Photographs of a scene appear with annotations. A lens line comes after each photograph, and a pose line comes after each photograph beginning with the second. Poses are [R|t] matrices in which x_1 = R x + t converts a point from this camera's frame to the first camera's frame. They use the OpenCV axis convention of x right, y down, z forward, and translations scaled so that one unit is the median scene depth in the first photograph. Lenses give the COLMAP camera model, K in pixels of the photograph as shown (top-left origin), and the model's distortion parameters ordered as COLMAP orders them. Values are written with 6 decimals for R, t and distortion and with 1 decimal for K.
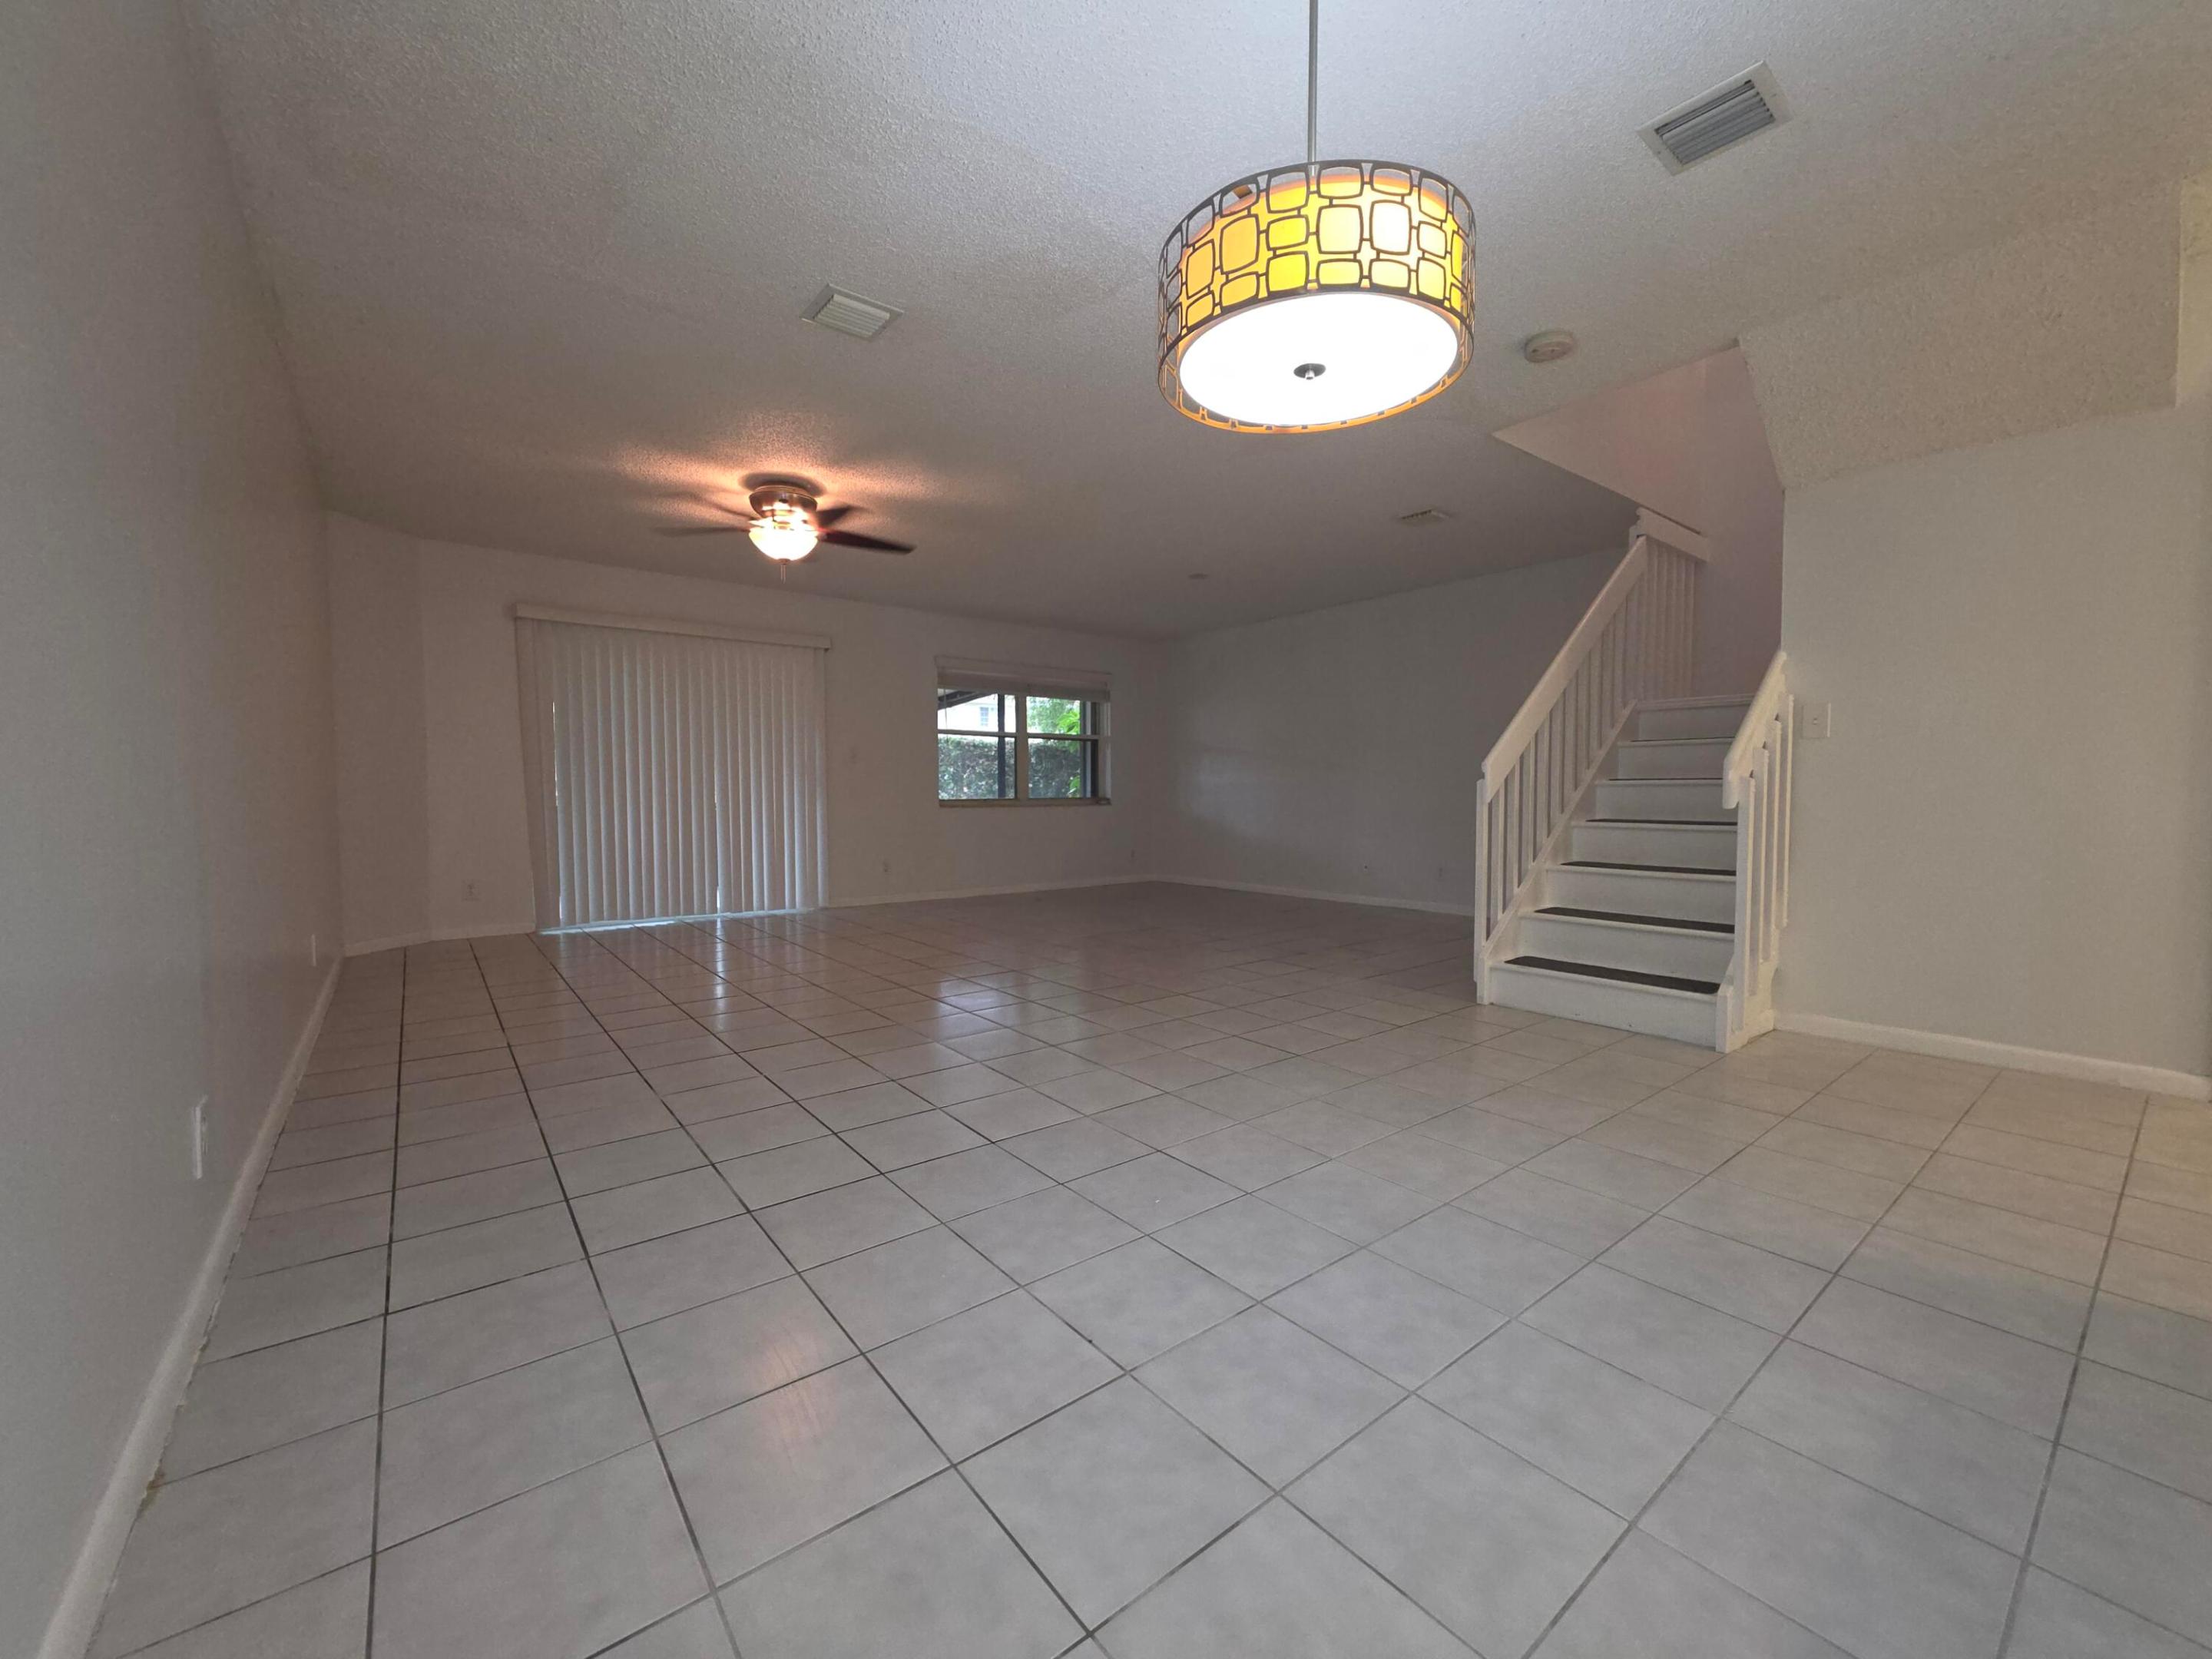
lens RADIAL K [[886.1, 0, 1107.4], [0, 886.1, 830.8], [0, 0, 1]] dist [0.001349, 0.000073]
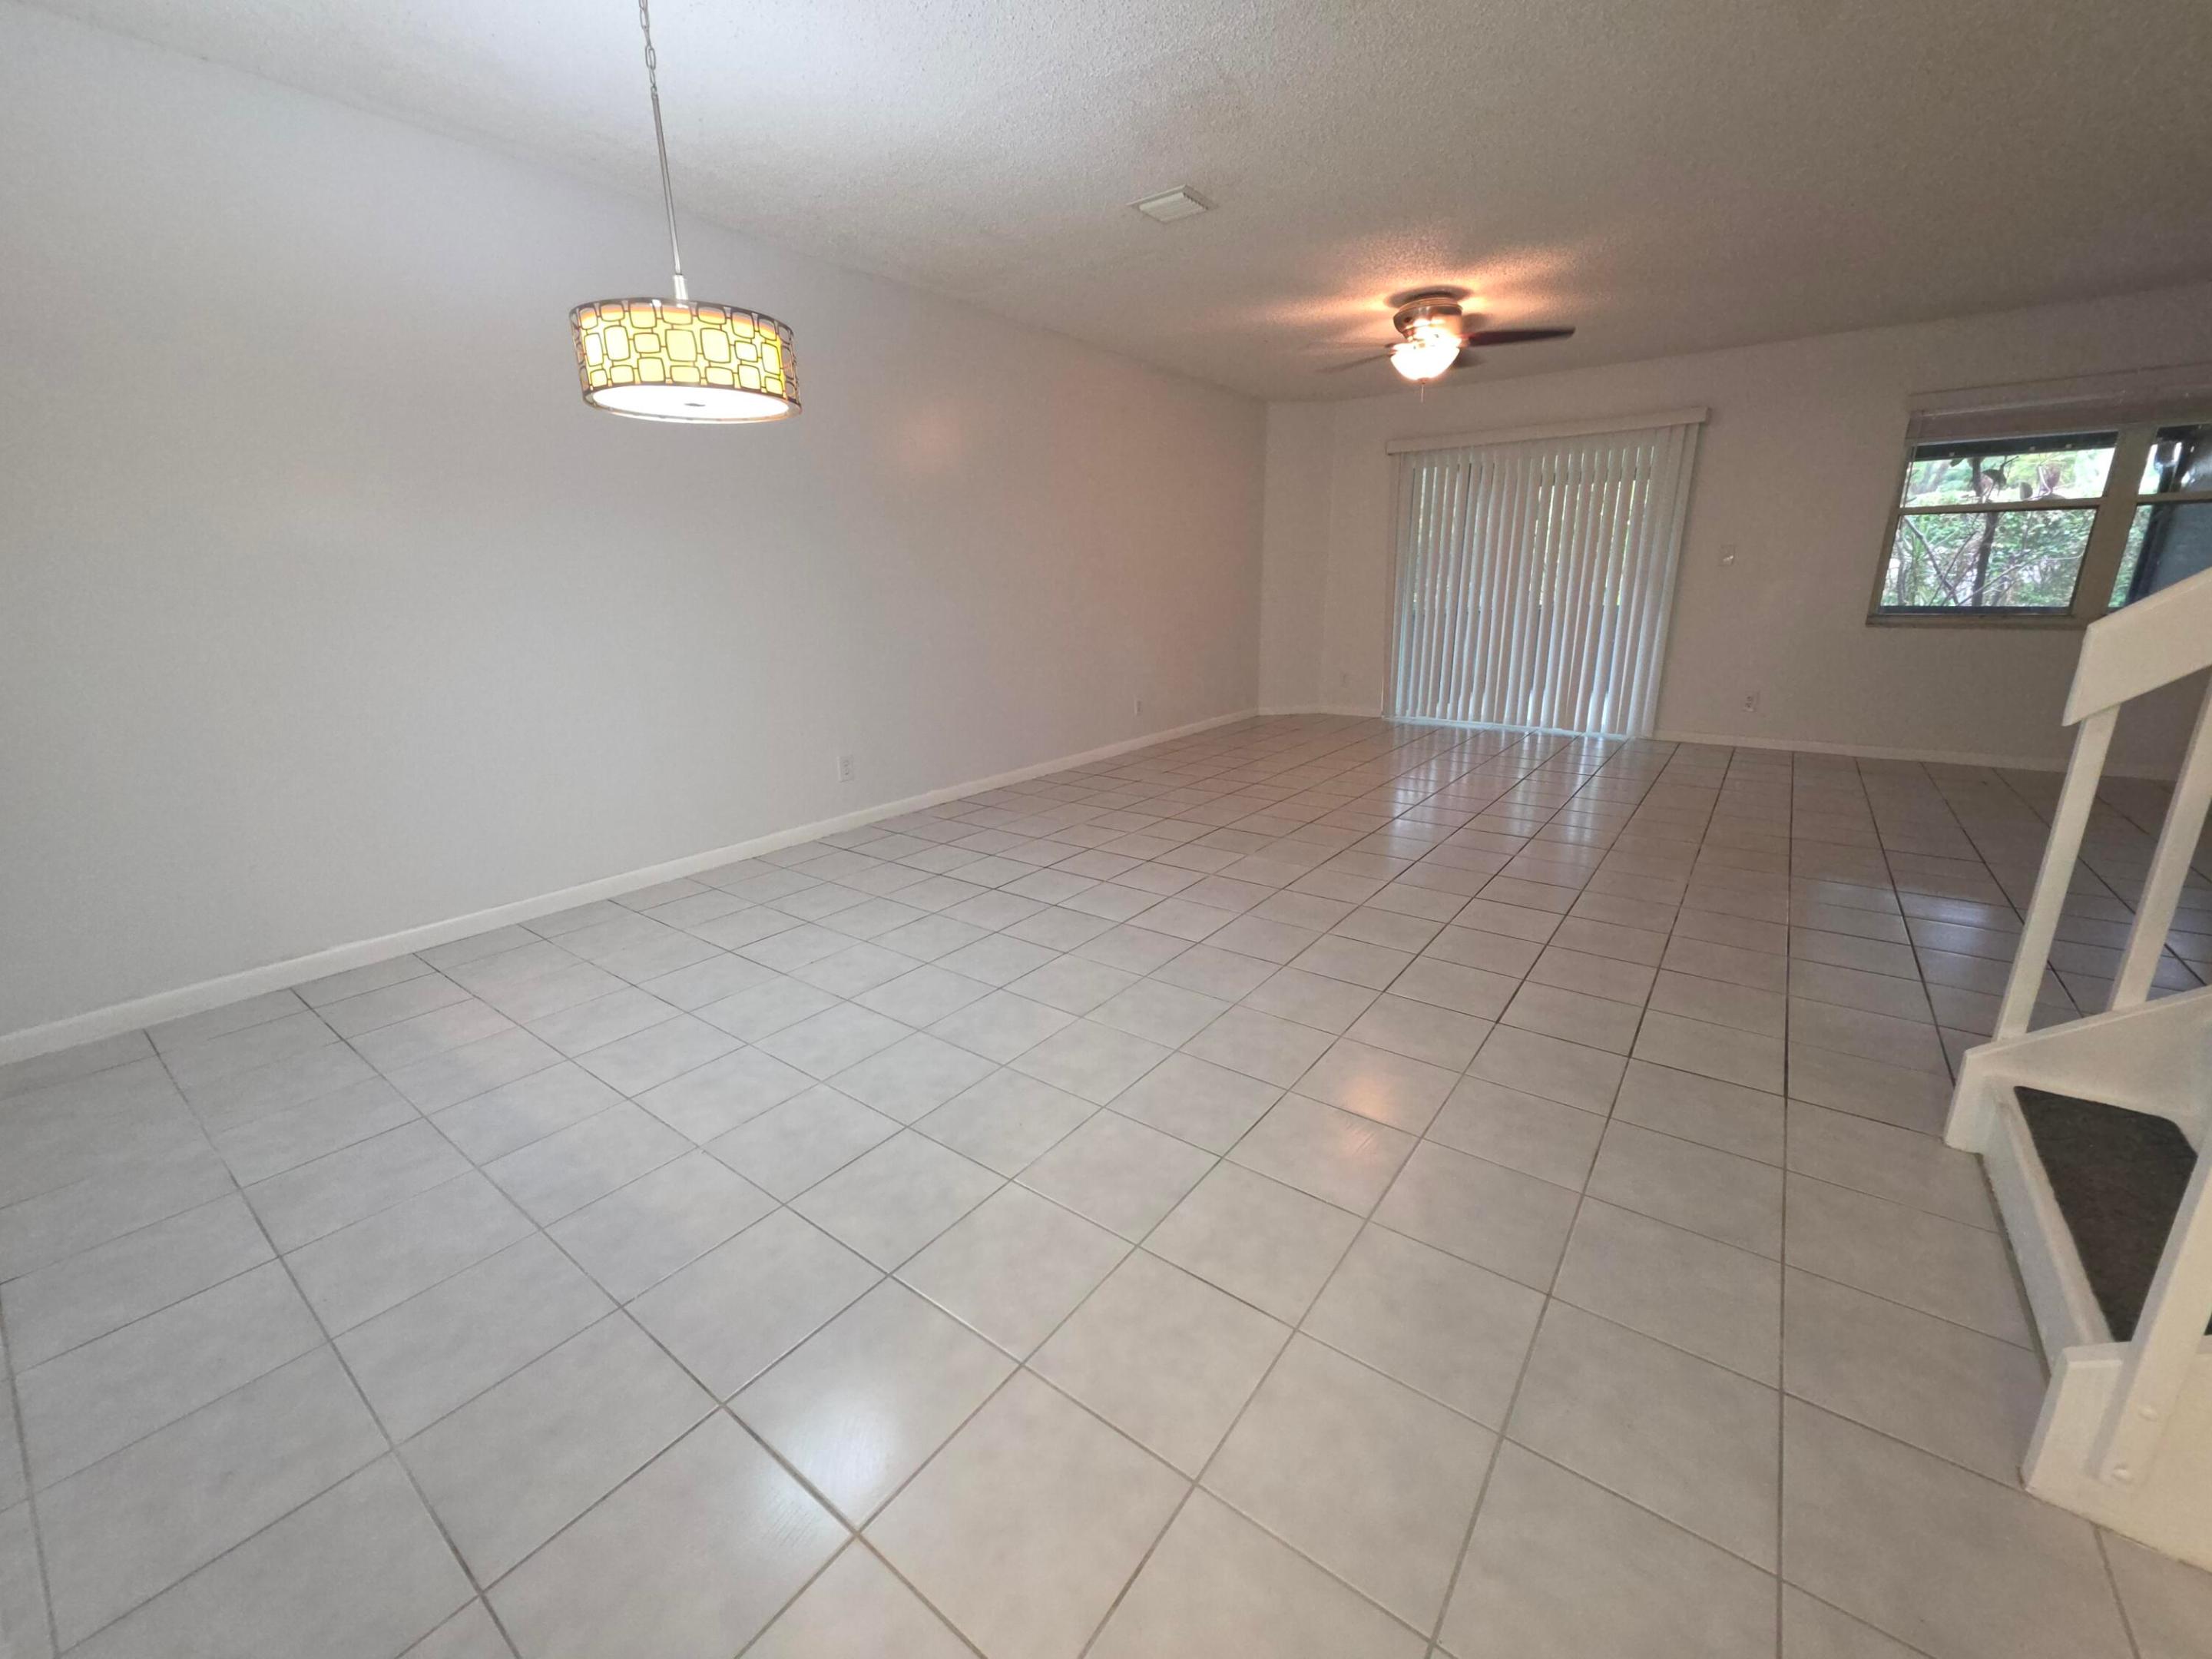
lens RADIAL K [[886.1, 0, 1107.4], [0, 886.1, 830.8], [0, 0, 1]] dist [0.001349, 0.000073]
pose [[0.252870, 0.263152, -0.931025, 1.085911], [-0.023018, 0.963664, 0.266125, -0.128248], [0.967226, -0.045865, 0.249739, 0.682459]]
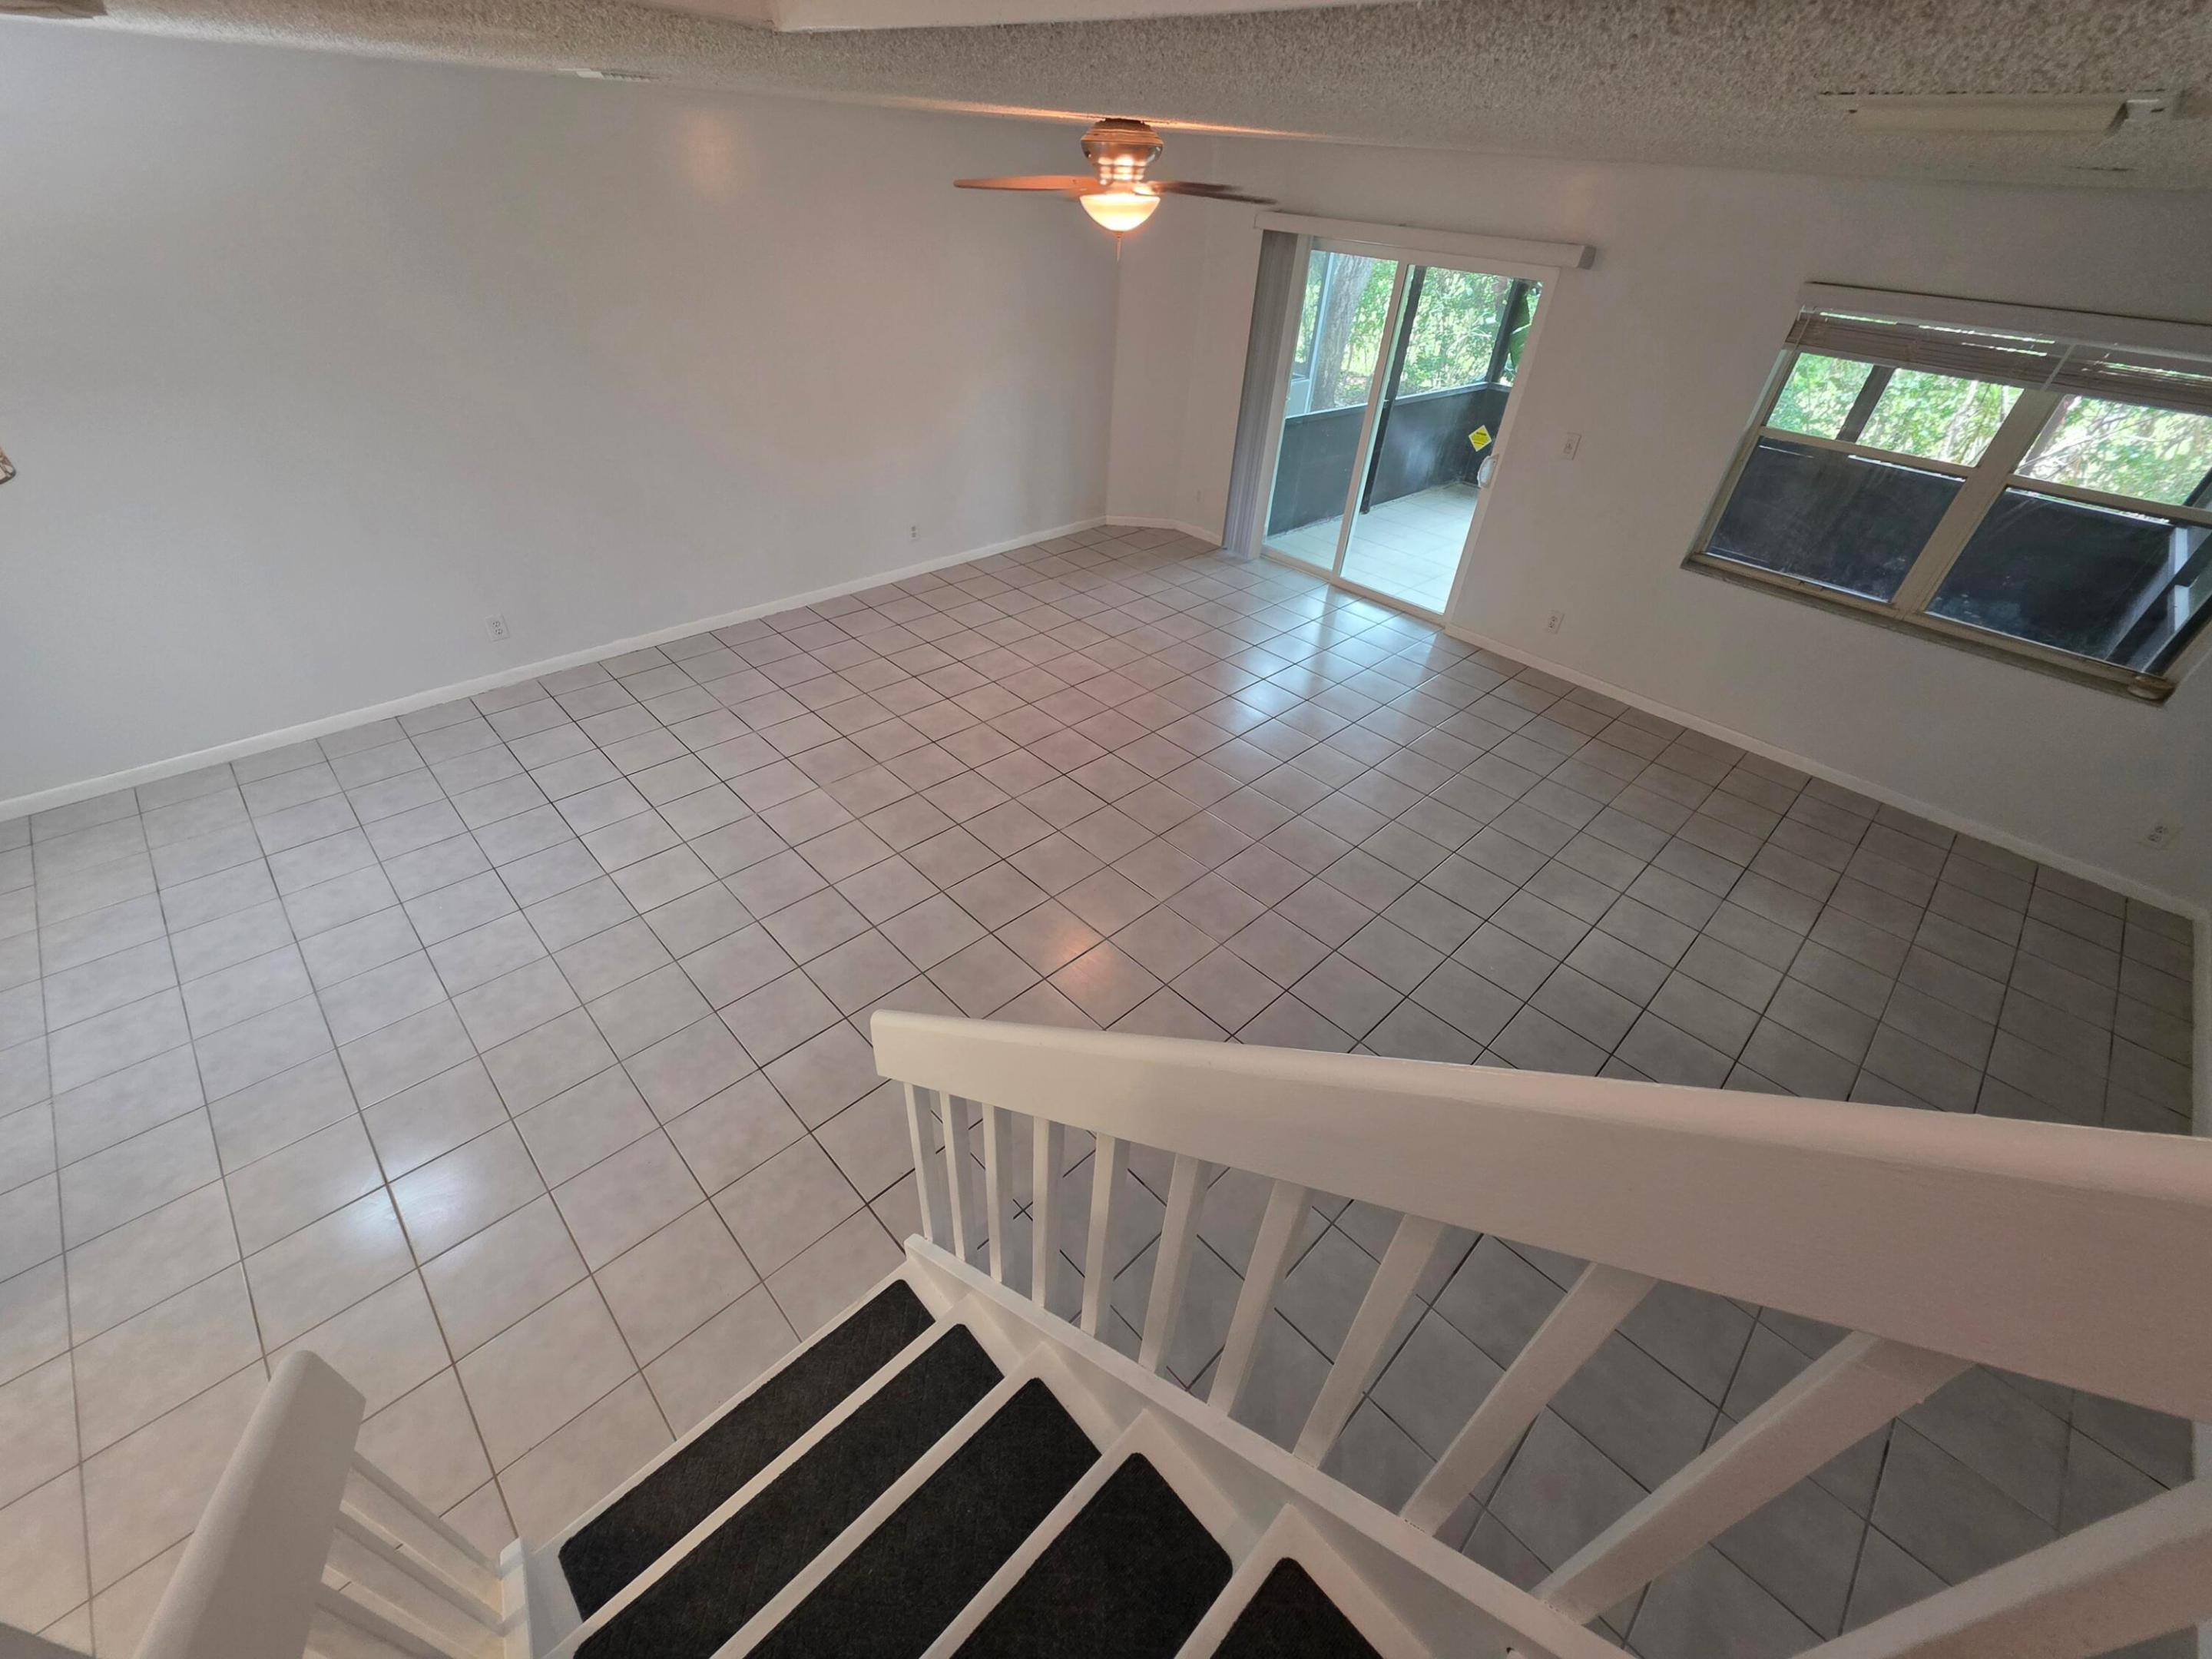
lens RADIAL K [[887.1, 0, 1107.5], [0, 887.1, 836.1], [0, 0, 1]] dist [0.003527, 0.000523]
pose [[0.103458, 0.612032, -0.784037, 1.110804], [-0.099634, 0.790679, 0.604069, -0.640659], [0.989631, 0.015620, 0.142781, 1.578769]]
